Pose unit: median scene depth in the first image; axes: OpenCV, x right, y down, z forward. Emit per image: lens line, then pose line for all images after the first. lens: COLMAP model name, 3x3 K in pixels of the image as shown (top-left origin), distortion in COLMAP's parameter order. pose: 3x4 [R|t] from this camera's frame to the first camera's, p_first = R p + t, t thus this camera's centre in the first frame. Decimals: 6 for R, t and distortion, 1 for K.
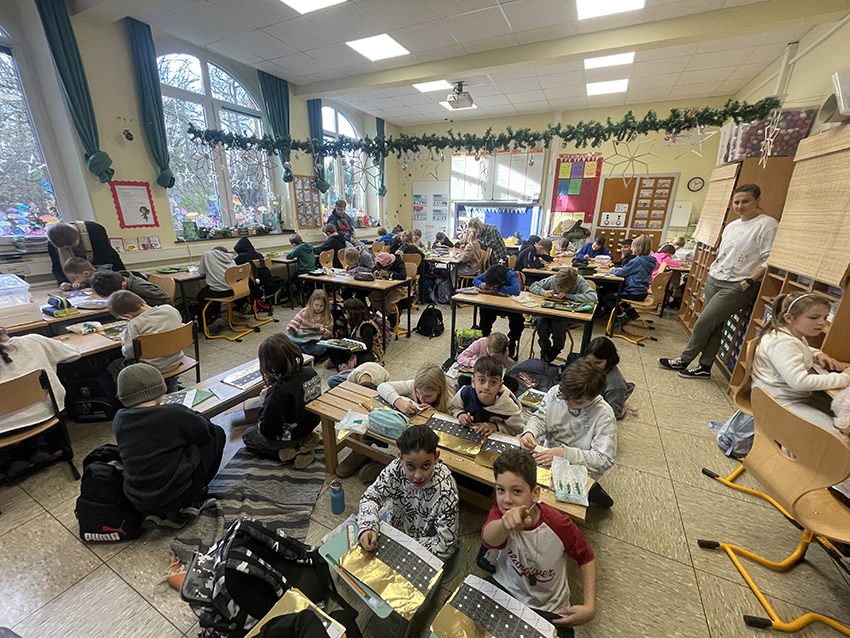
lens RADIAL K [[341.4, 0, 423.8], [0, 341.4, 319.2], [0, 0, 1]] dist [-0.002948, 0.000083]
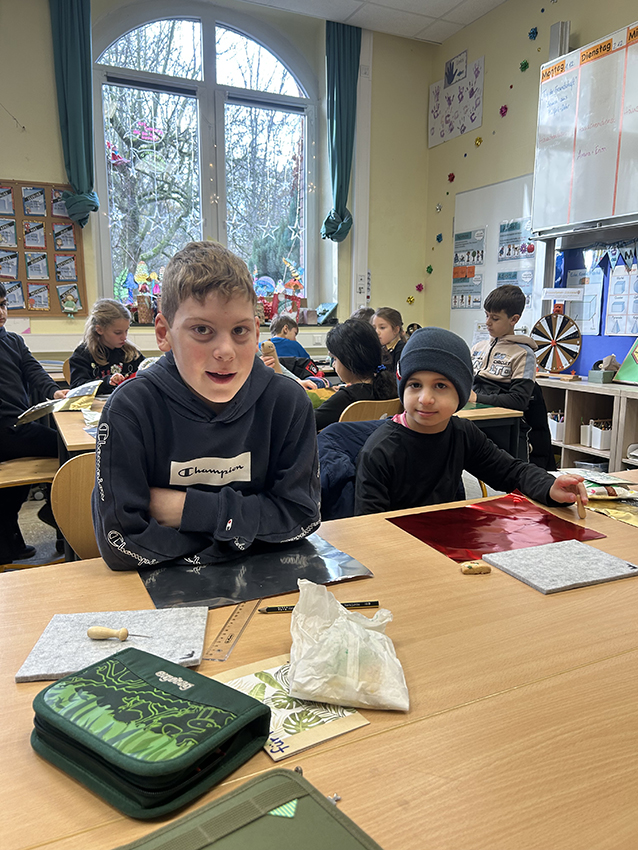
lens RADIAL K [[649.6, 0, 320.6], [0, 649.6, 437.0], [0, 0, 1]] dist [0.032855, -0.028698]
pose [[0.786271, 0.100219, -0.609700, 0.521164], [-0.185728, 0.979459, -0.078516, -0.190362], [0.589307, 0.174973, 0.788734, 0.885659]]
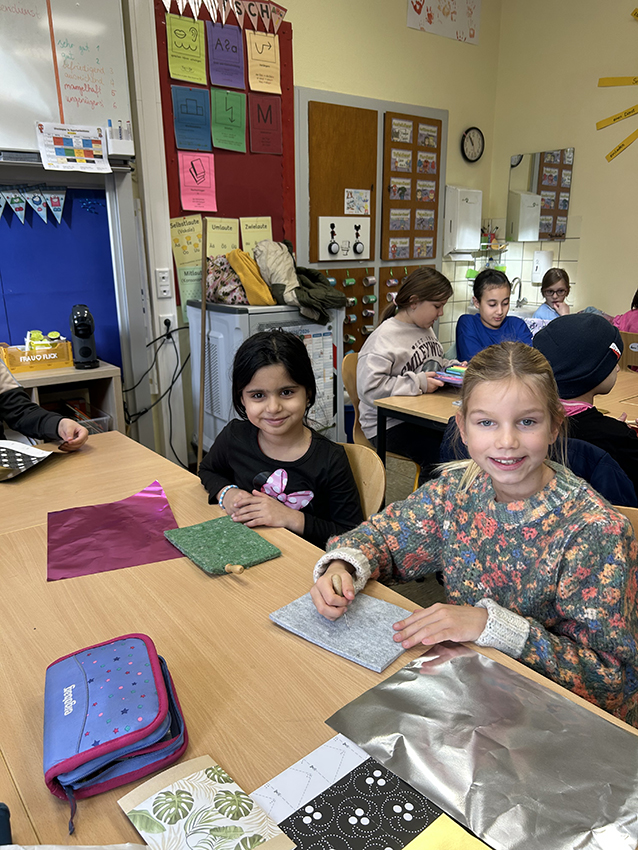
lens RADIAL K [[649.6, 0, 337.4], [0, 649.6, 430.3], [0, 0, 1]] dist [0.032855, -0.028698]
pose [[0.426864, -0.267040, 0.863989, -0.047952], [0.303364, 0.942329, 0.141372, -0.320320], [-0.851914, 0.201756, 0.483257, 1.134344]]
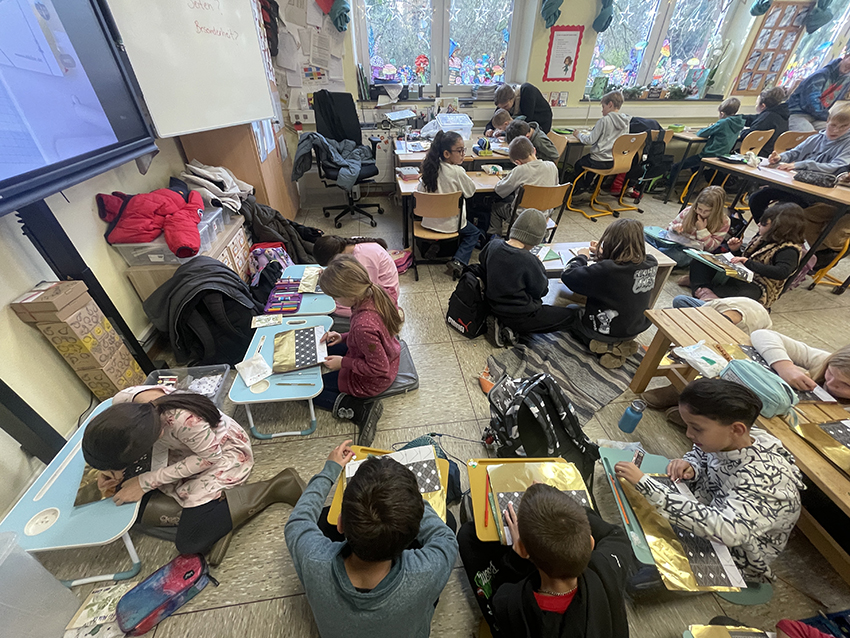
lens RADIAL K [[341.4, 0, 426.3], [0, 341.4, 317.7], [0, 0, 1]] dist [-0.002948, 0.000083]
pose [[0.570753, 0.481091, -0.665427, -0.035965], [-0.255935, 0.874246, 0.412542, 0.025296], [0.780217, -0.065154, 0.622106, 0.015023]]
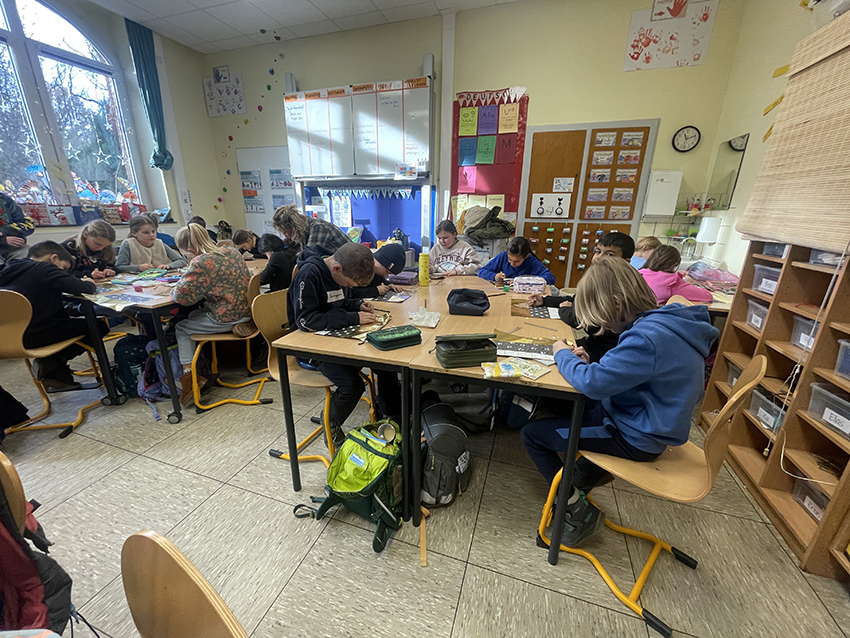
lens RADIAL K [[341.4, 0, 422.1], [0, 341.4, 317.8], [0, 0, 1]] dist [-0.002948, 0.000083]
pose [[0.990743, -0.043080, 0.128734, 0.388228], [0.044595, 0.998965, -0.008909, -0.160648], [-0.128217, 0.014567, 0.991639, 0.690830]]
